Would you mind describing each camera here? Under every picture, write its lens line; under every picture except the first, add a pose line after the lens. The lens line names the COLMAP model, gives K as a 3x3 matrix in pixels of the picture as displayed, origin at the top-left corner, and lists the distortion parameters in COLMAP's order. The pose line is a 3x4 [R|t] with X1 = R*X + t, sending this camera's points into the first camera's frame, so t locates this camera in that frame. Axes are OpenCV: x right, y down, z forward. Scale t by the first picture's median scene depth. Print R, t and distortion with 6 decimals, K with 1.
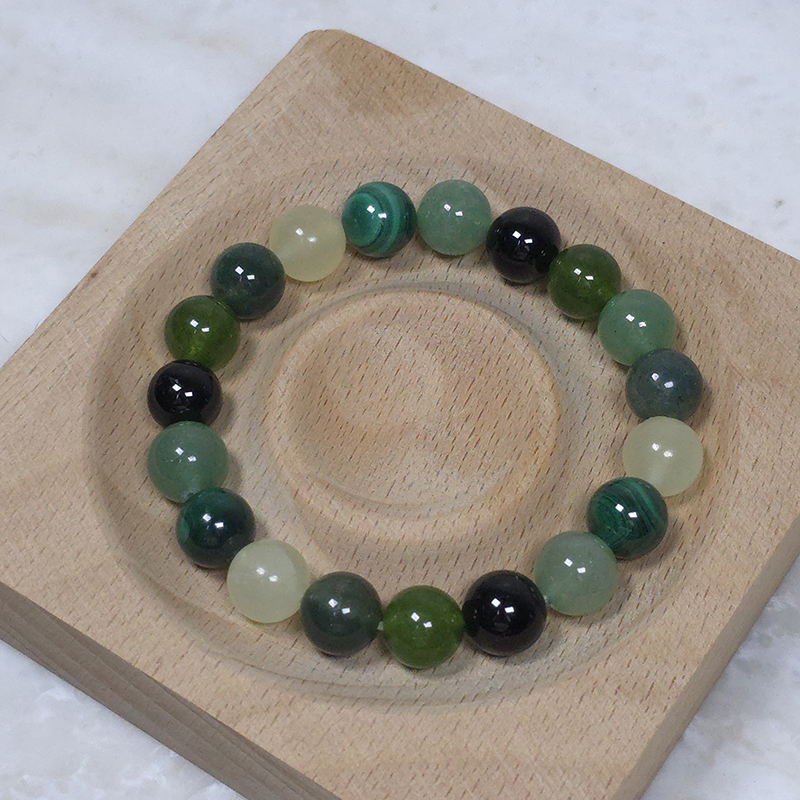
lens RADIAL K [[2248.2, 0, 379.3], [0, 2248.2, 414.7], [0, 0, 1]] dist [0.323440, -2.530109]
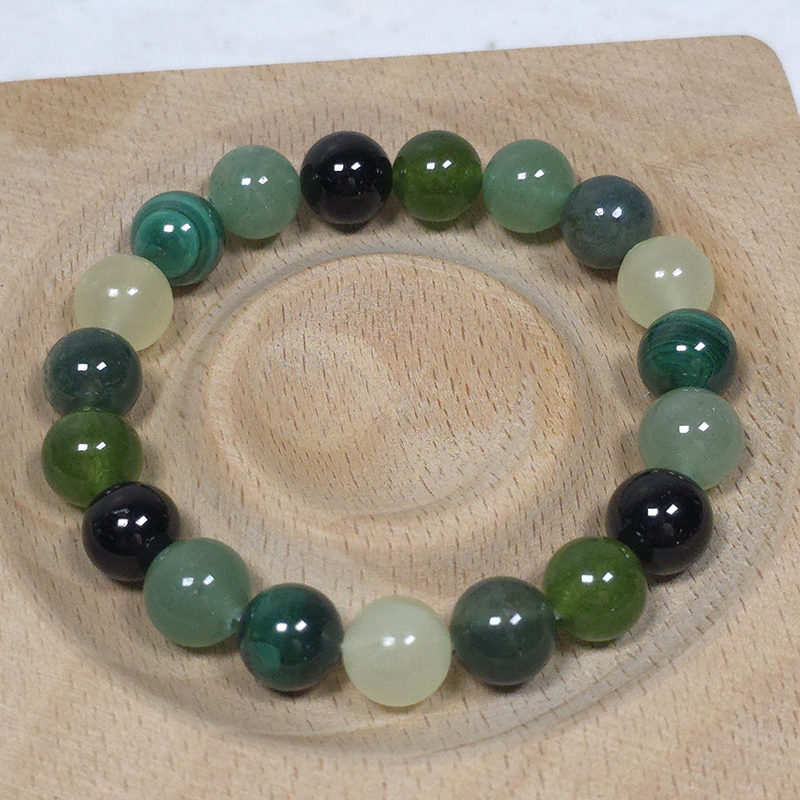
lens RADIAL K [[2248.2, 0, 379.3], [0, 2248.2, 414.7], [0, 0, 1]] dist [0.323440, -2.530109]
pose [[0.786998, -0.495481, 0.367603, -0.283729], [0.531804, 0.846862, 0.002925, 0.000954], [-0.312759, 0.193191, 0.929978, 0.270304]]
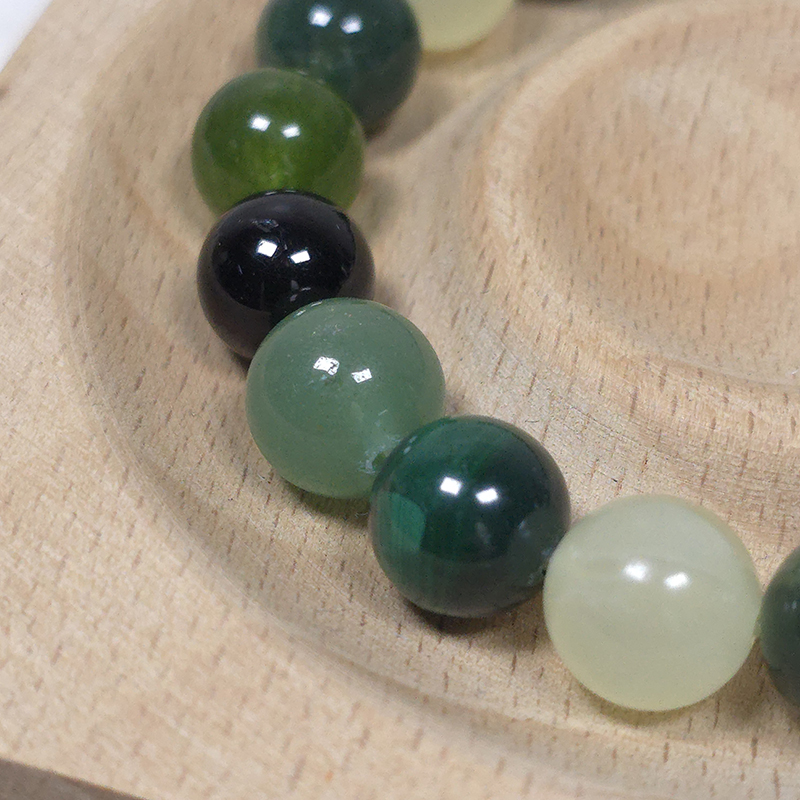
lens RADIAL K [[2345.1, 0, 367.3], [0, 2345.1, 399.9], [0, 0, 1]] dist [0.280587, -2.331063]
pose [[0.967423, -0.197324, 0.158607, -0.148273], [0.226034, 0.955393, -0.190085, 0.102868], [-0.114023, 0.219743, 0.968871, 0.586143]]
